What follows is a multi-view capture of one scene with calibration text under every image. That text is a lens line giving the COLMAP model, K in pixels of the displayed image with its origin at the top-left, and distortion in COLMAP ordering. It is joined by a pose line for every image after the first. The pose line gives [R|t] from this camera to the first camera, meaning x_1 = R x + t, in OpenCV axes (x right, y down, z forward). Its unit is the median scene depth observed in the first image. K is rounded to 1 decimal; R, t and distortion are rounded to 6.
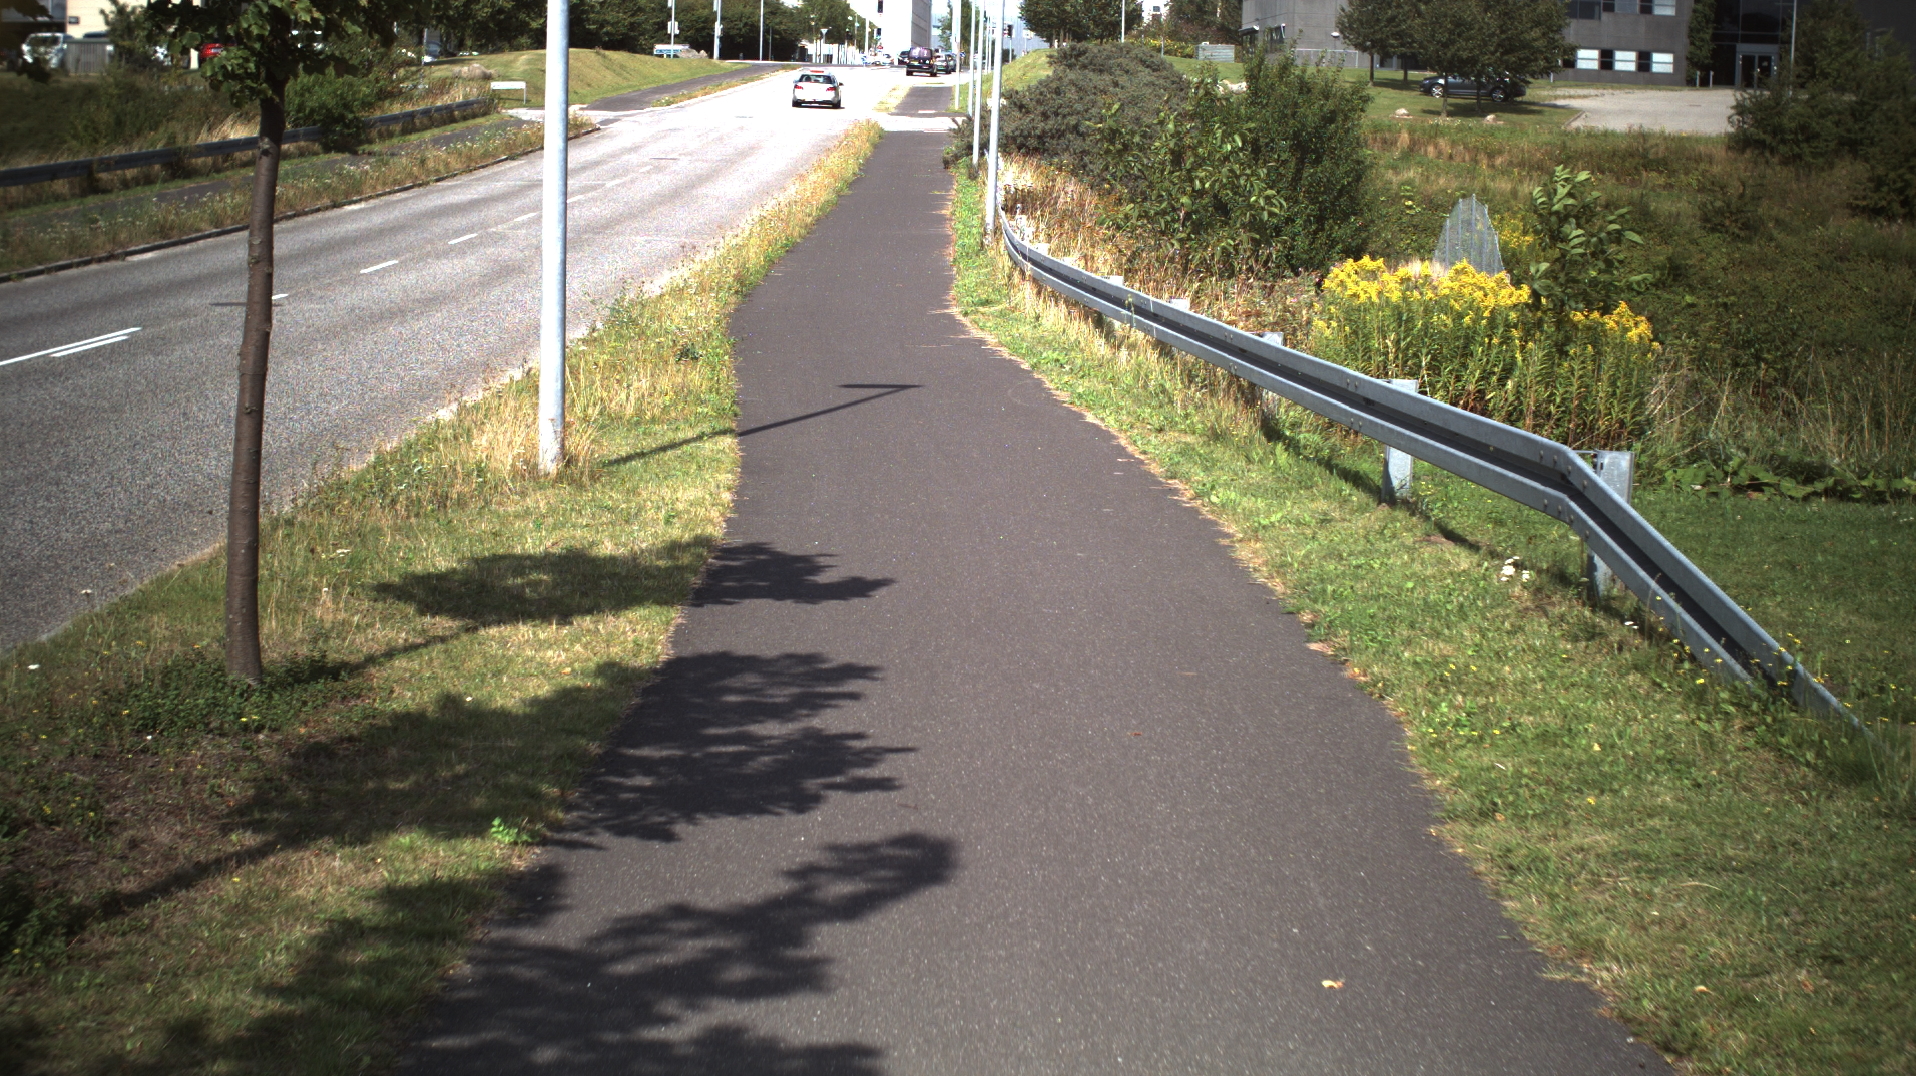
lens RADIAL K [[3361.9, 0, 958.0], [0, 3361.9, 538.0], [0, 0, 1]] dist [-0.268116, 0.139768]
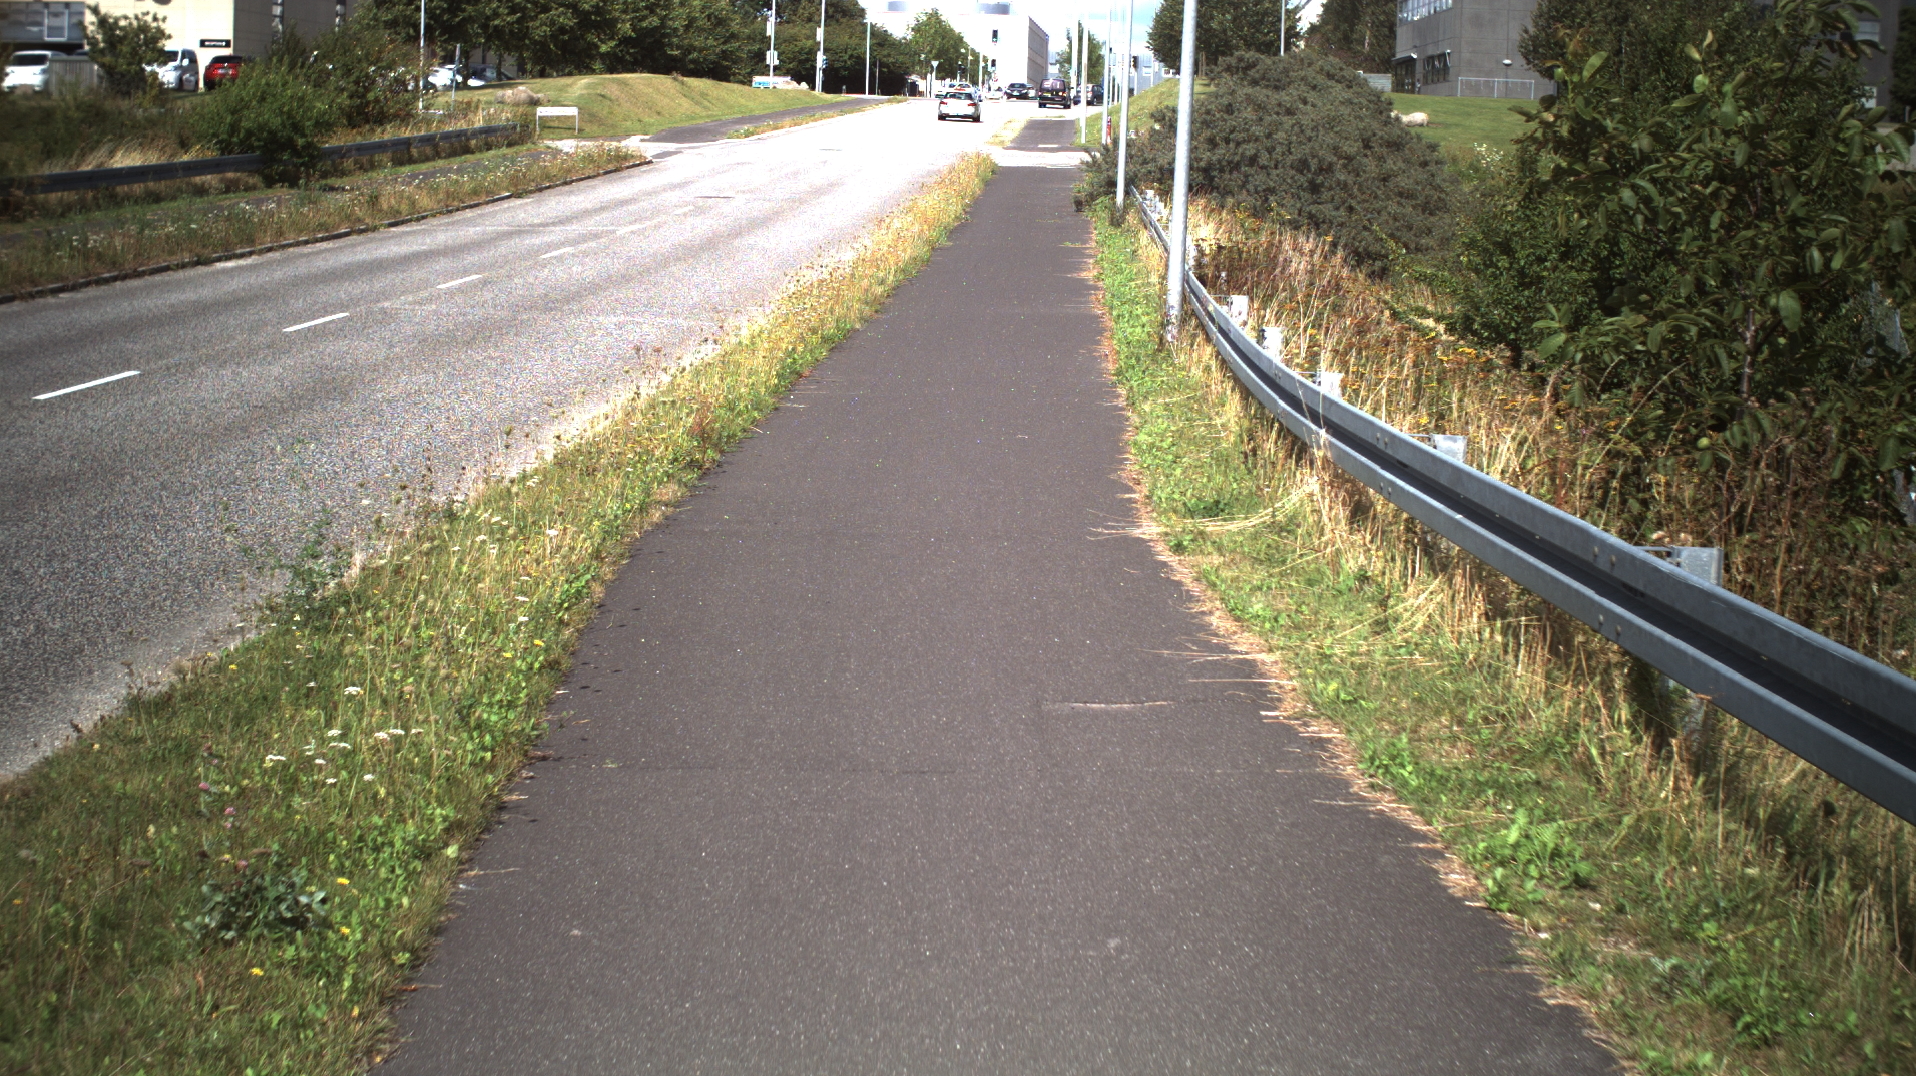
lens RADIAL K [[3361.9, 0, 958.0], [0, 3361.9, 538.0], [0, 0, 1]] dist [-0.268116, 0.139768]
pose [[0.999417, 0.006285, -0.033558, -0.004901], [-0.006708, 0.999899, -0.012514, -0.026126], [0.033476, 0.012732, 0.999358, 0.236506]]
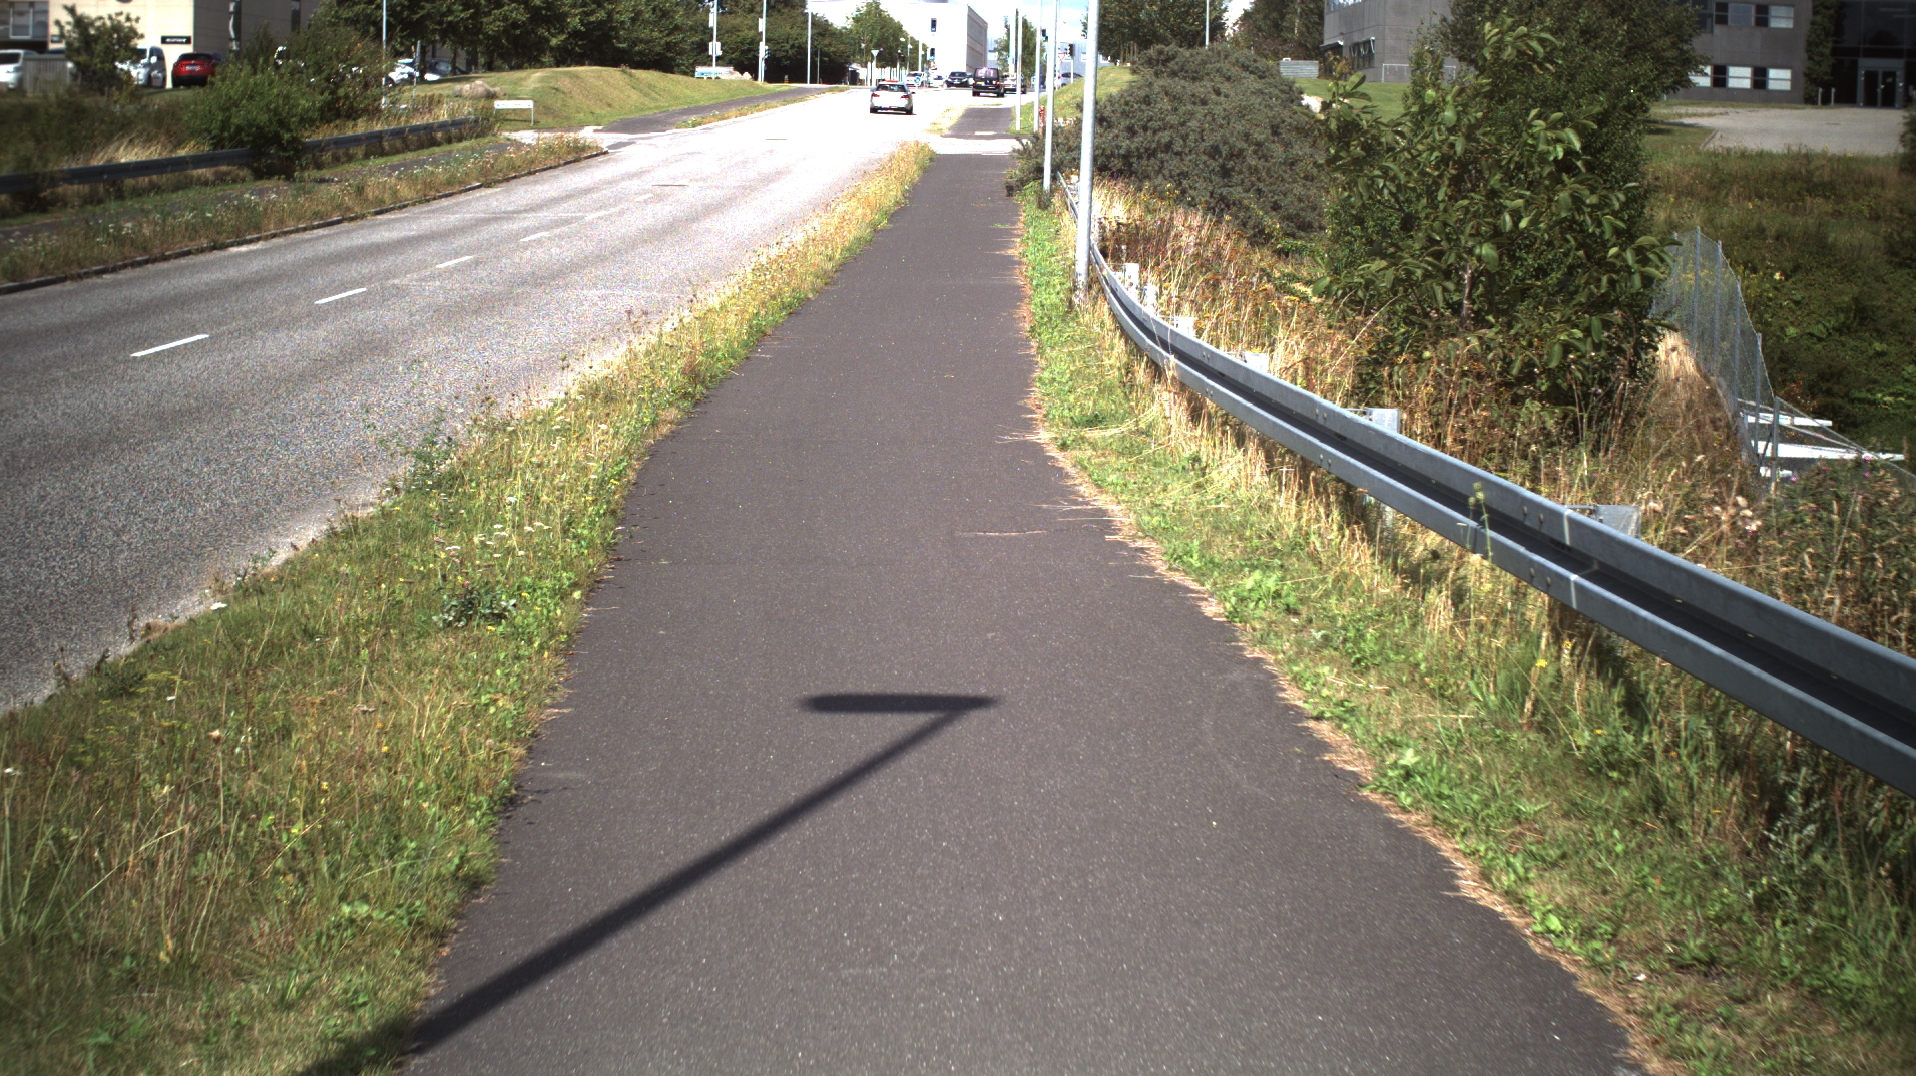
lens RADIAL K [[3361.9, 0, 958.0], [0, 3361.9, 538.0], [0, 0, 1]] dist [-0.268116, 0.139768]
pose [[0.999853, -0.002659, -0.016947, -0.002539], [0.002516, 0.999961, -0.008493, -0.019287], [0.016968, 0.008449, 0.999820, 0.177431]]
